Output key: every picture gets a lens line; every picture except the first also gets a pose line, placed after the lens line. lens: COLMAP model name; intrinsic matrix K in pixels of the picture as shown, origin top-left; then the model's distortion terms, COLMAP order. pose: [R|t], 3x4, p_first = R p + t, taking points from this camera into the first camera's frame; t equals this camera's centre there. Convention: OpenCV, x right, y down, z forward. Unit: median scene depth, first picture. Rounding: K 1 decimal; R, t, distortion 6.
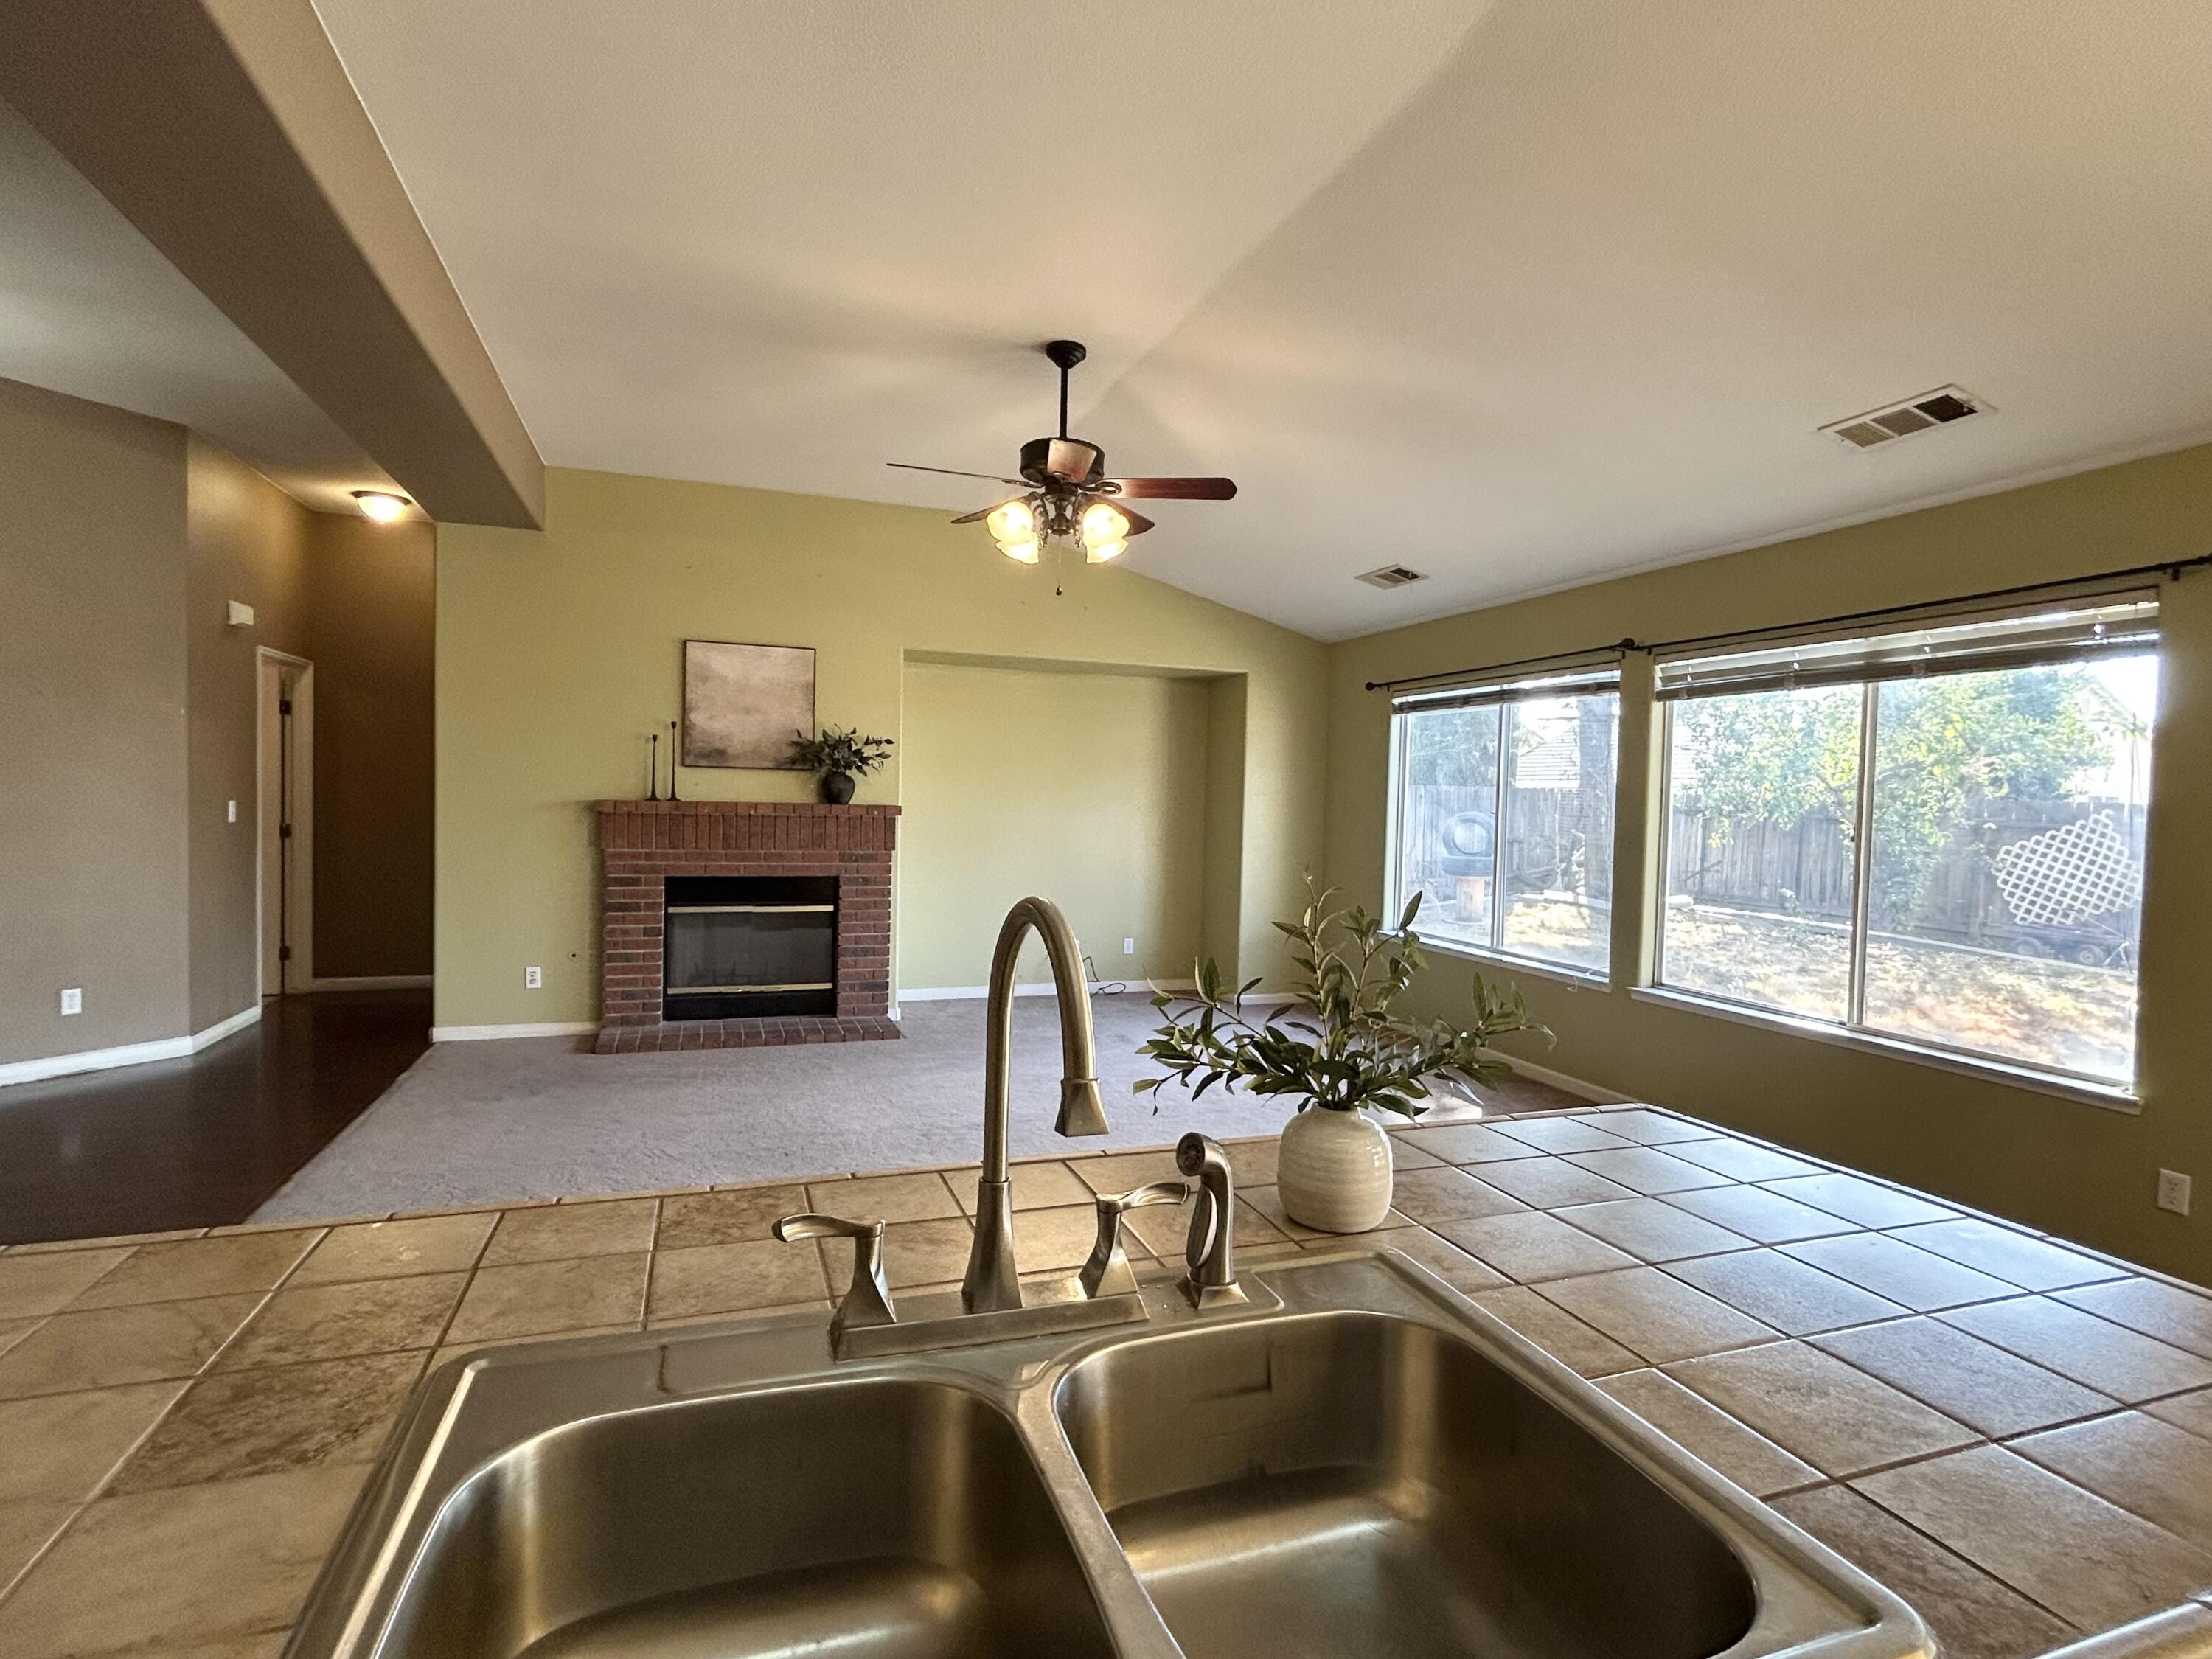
lens RADIAL K [[1100.8, 0, 1102.3], [0, 1100.8, 834.4], [0, 0, 1]] dist [-0.004703, -0.000221]
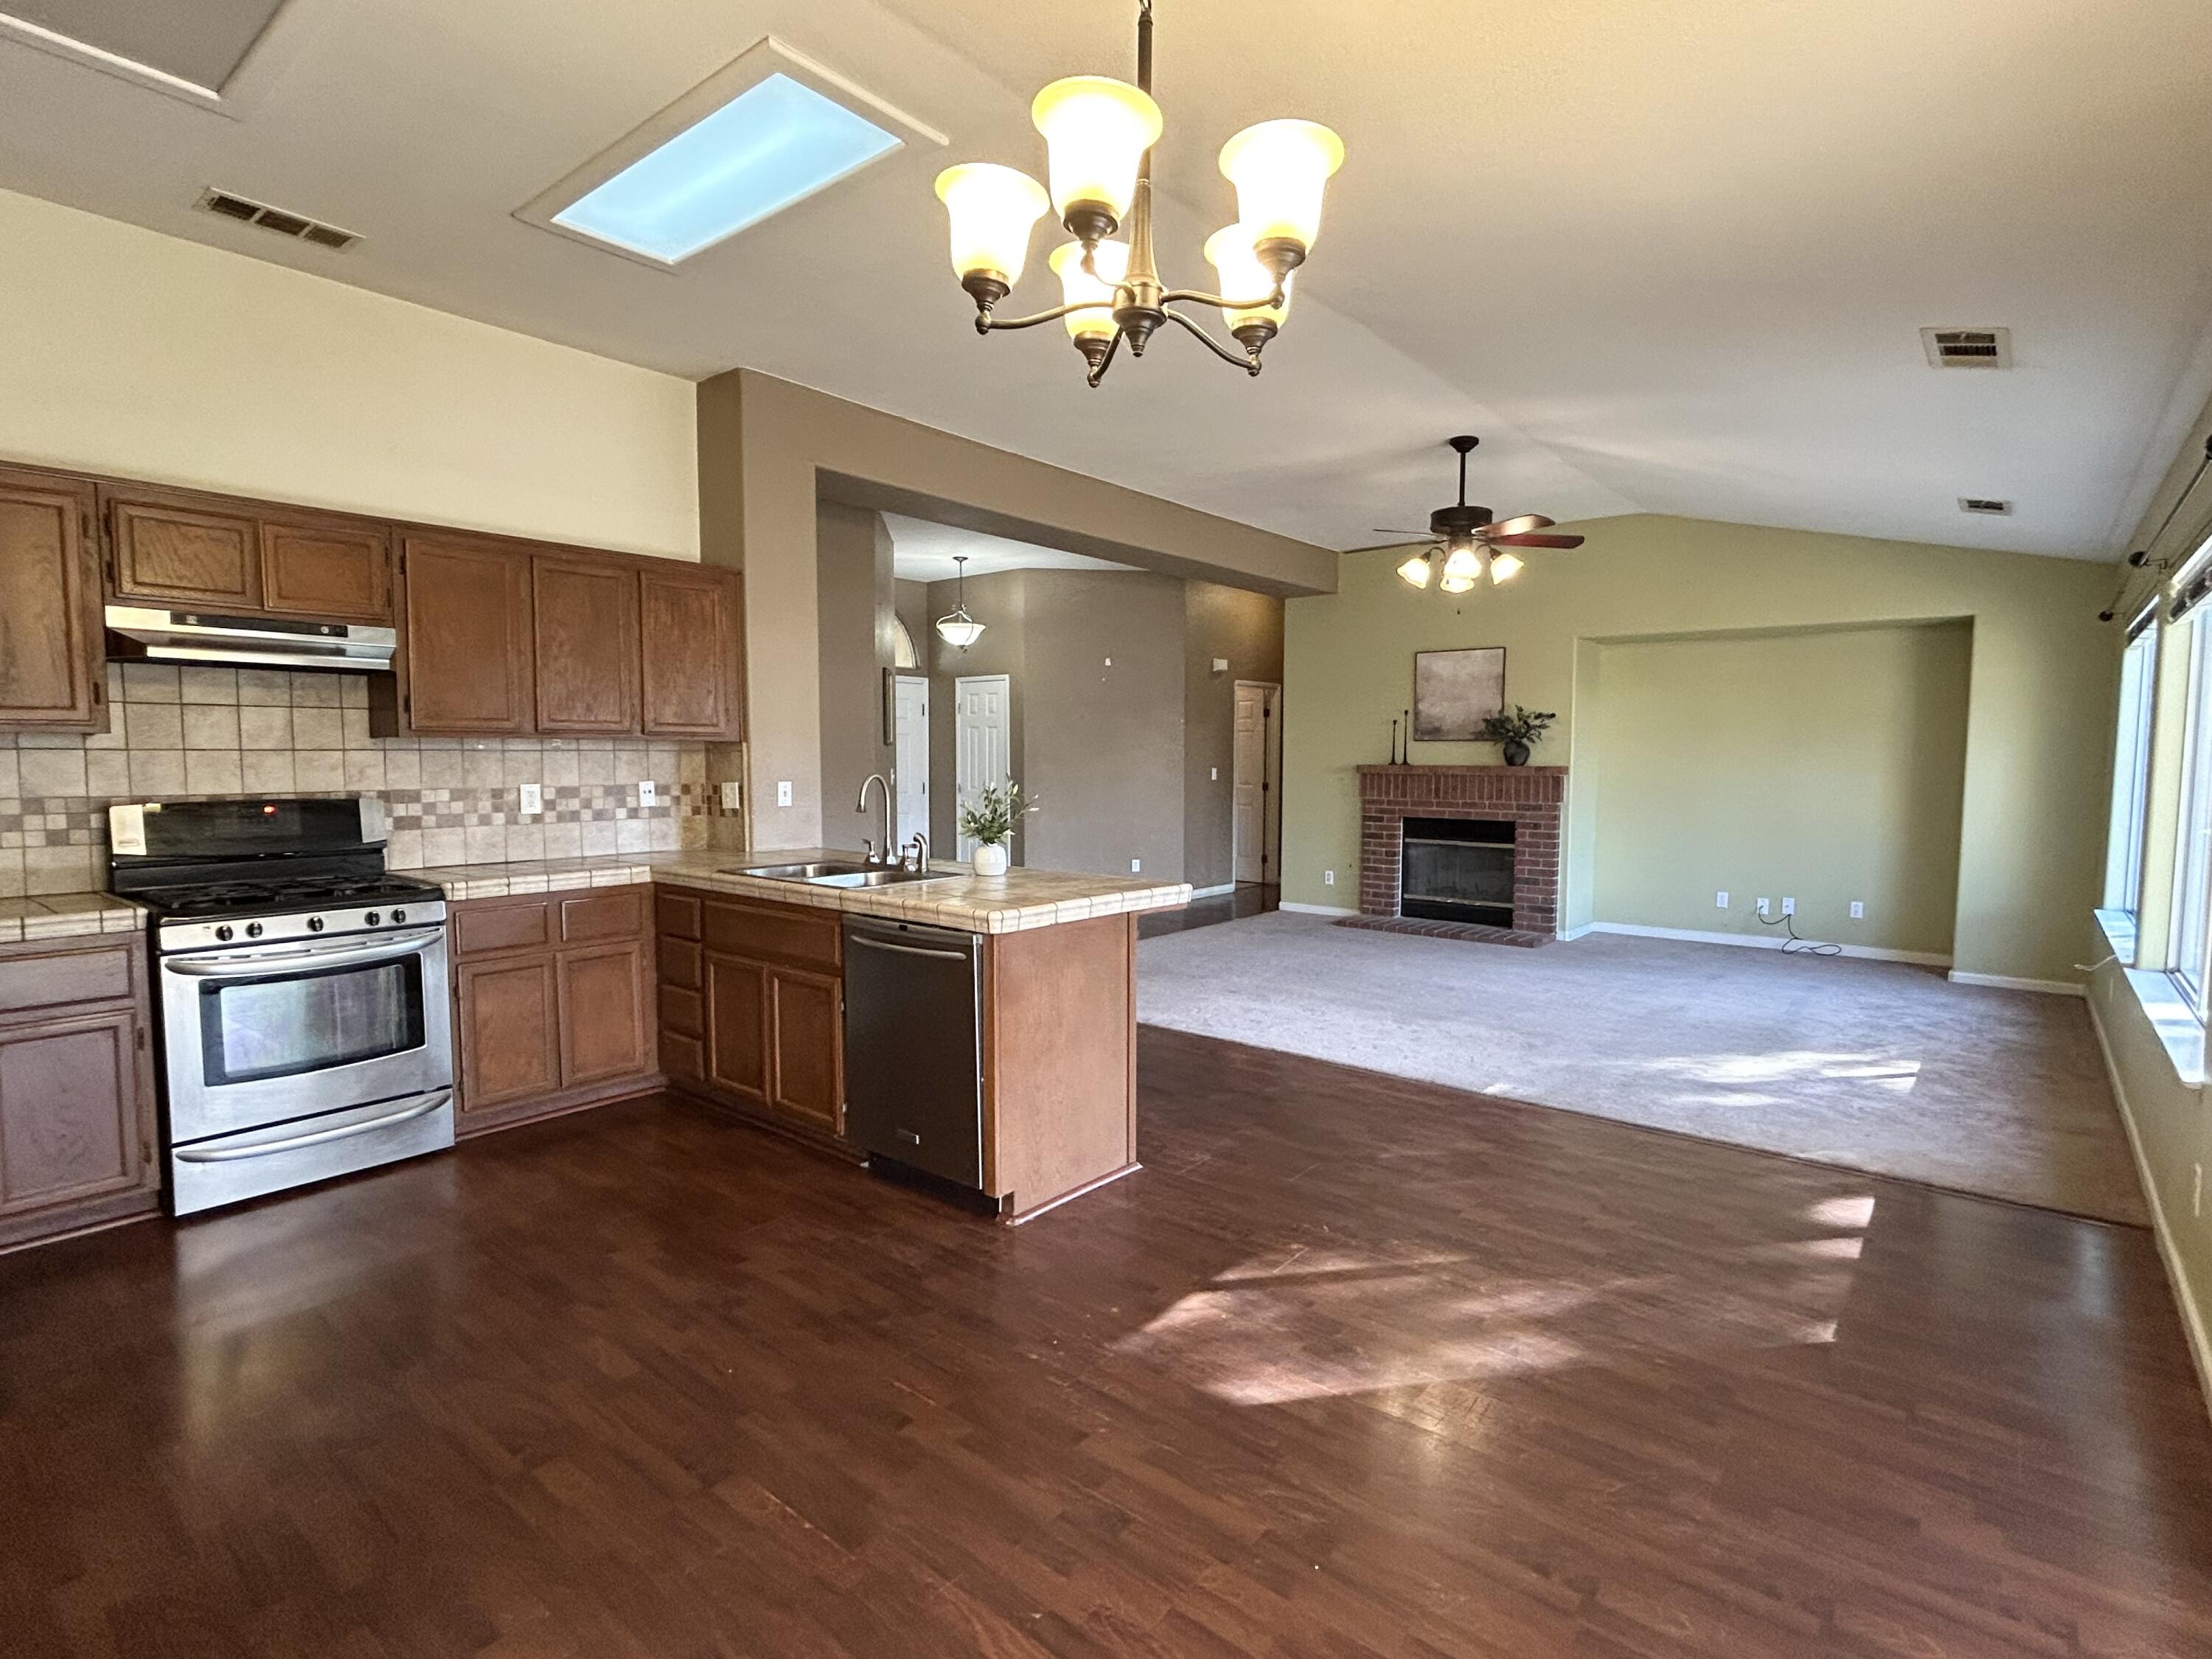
lens RADIAL K [[1100.8, 0, 1098.4], [0, 1100.8, 824.6], [0, 0, 1]] dist [-0.004703, -0.000221]
pose [[0.500718, 0.033205, -0.864973, 0.658895], [-0.019081, 0.999445, 0.027321, 0.016353], [0.865400, 0.002825, 0.501074, -0.080264]]
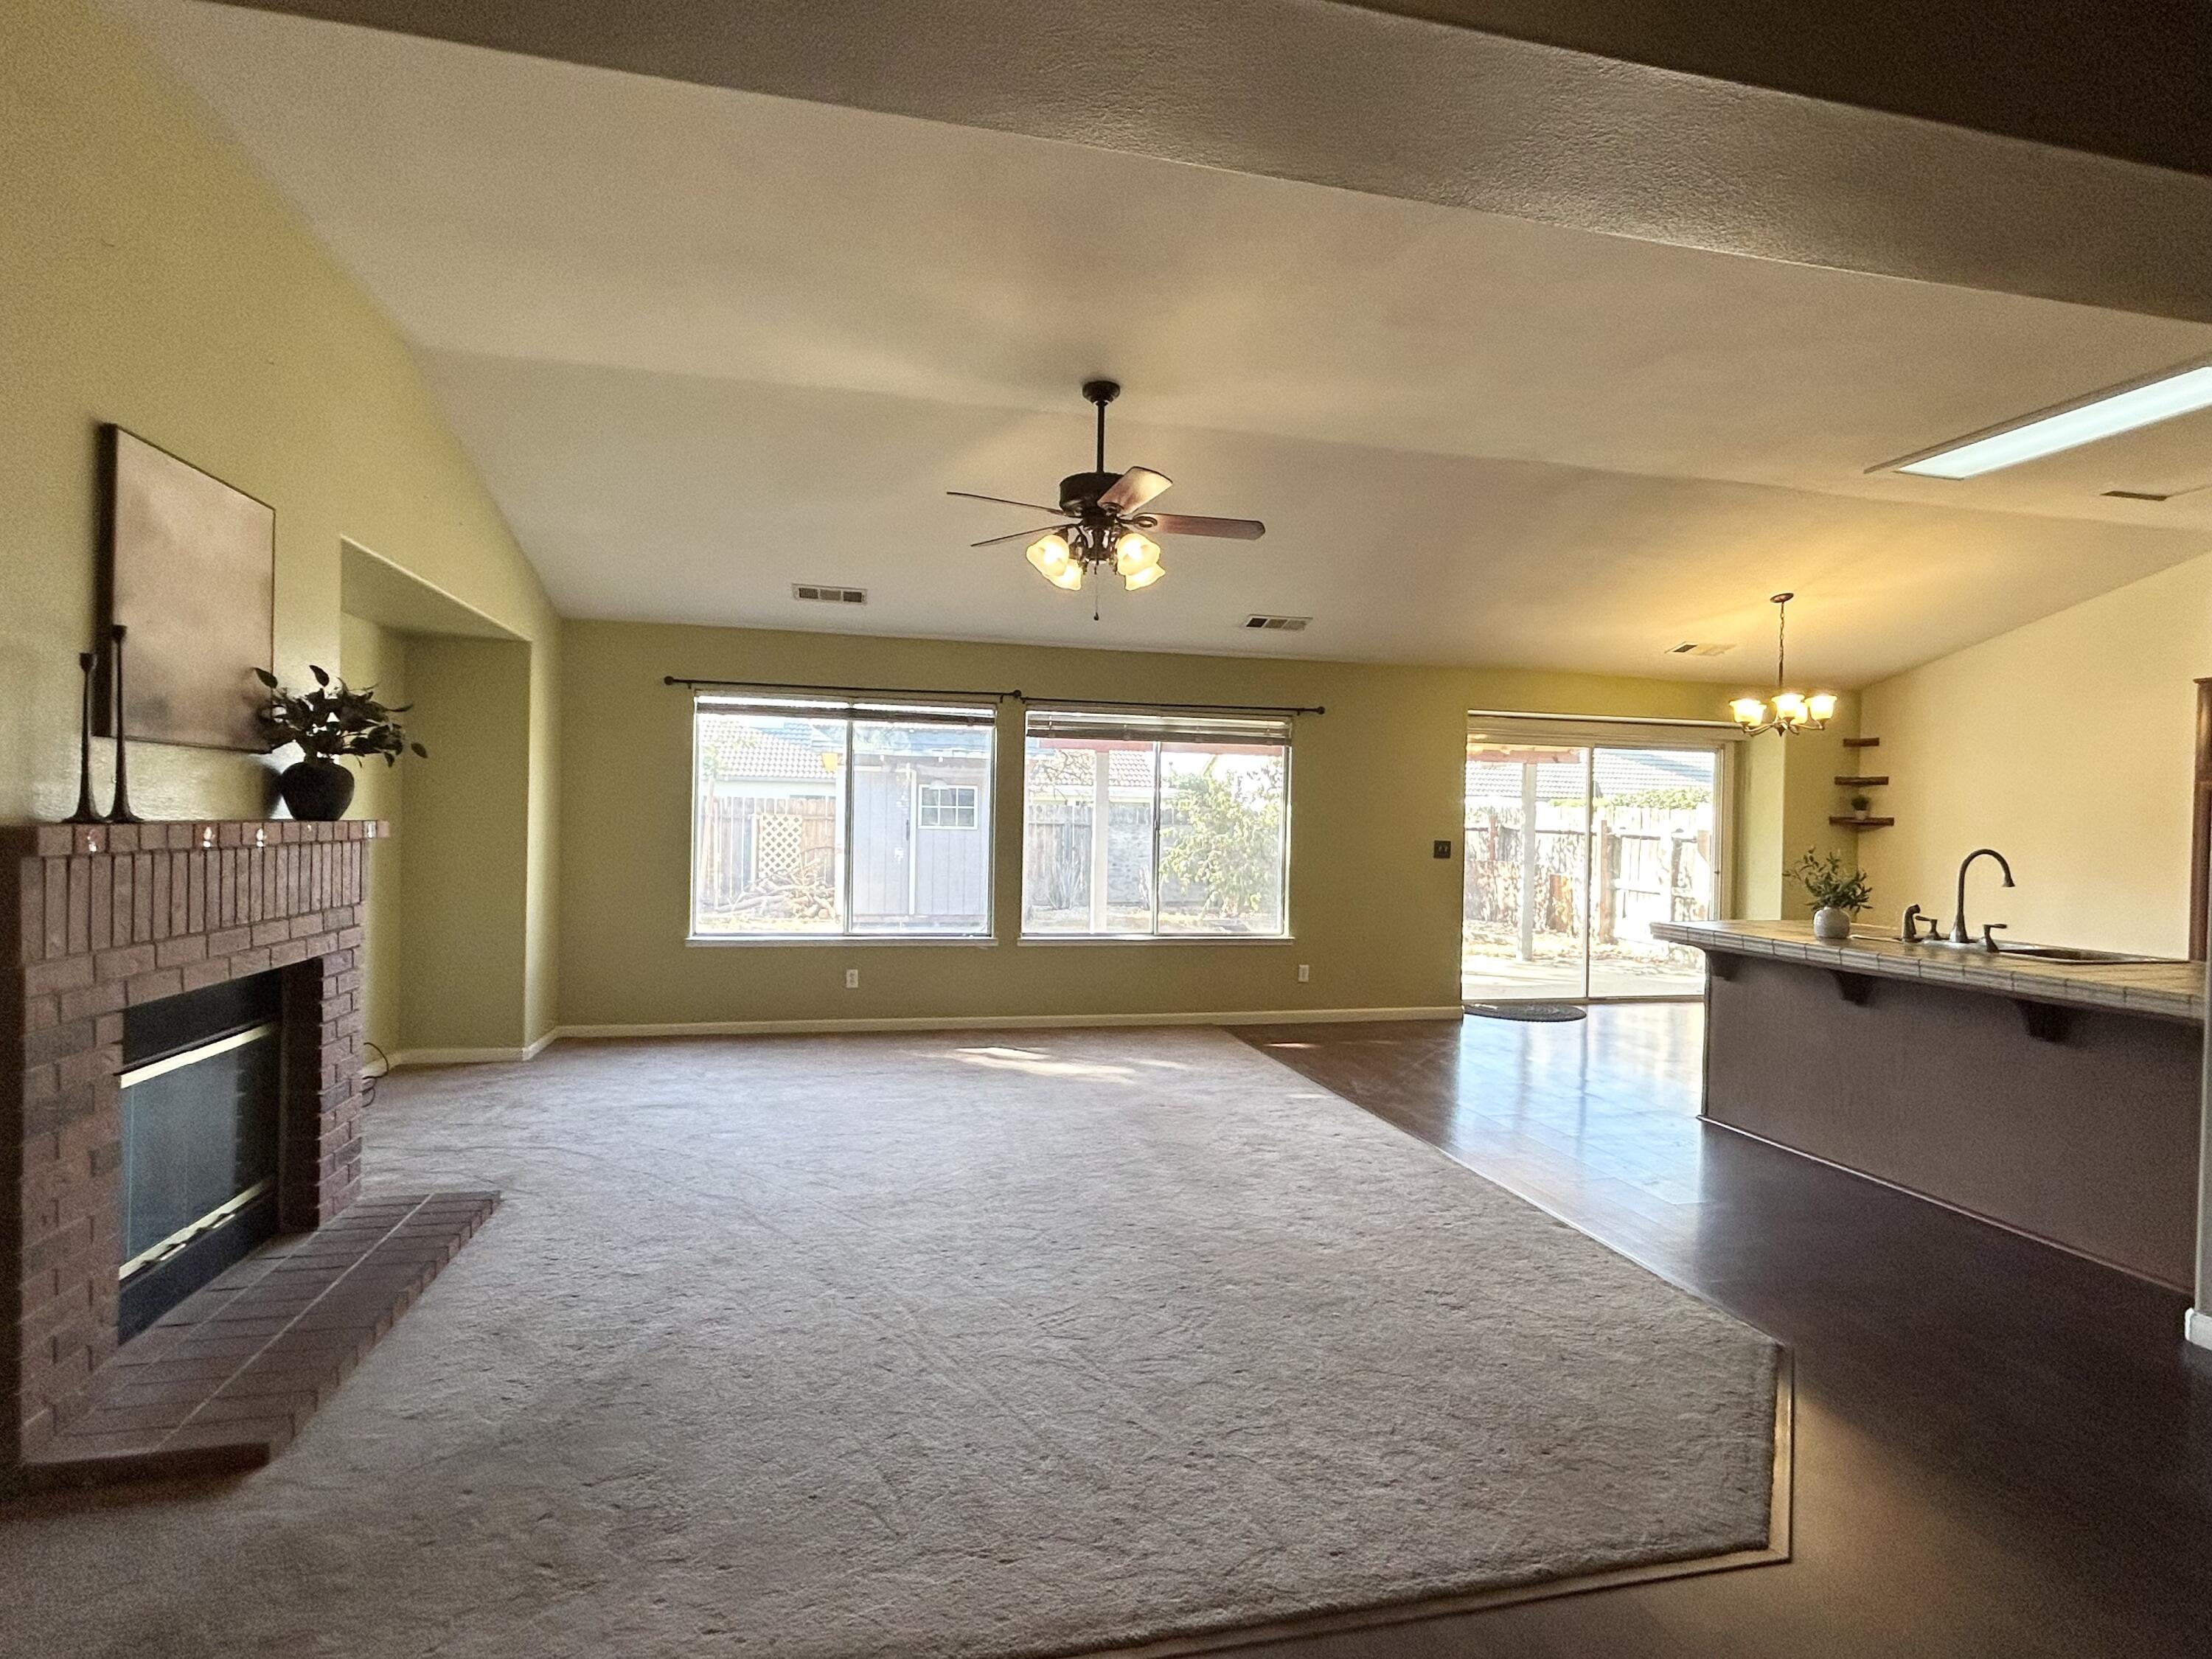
lens RADIAL K [[1100.8, 0, 1112.2], [0, 1100.8, 831.6], [0, 0, 1]] dist [-0.004703, -0.000221]
pose [[0.115896, -0.034000, 0.992679, -0.733648], [0.014910, 0.999361, 0.032488, -0.034387], [-0.993149, 0.011035, 0.116329, 0.584439]]
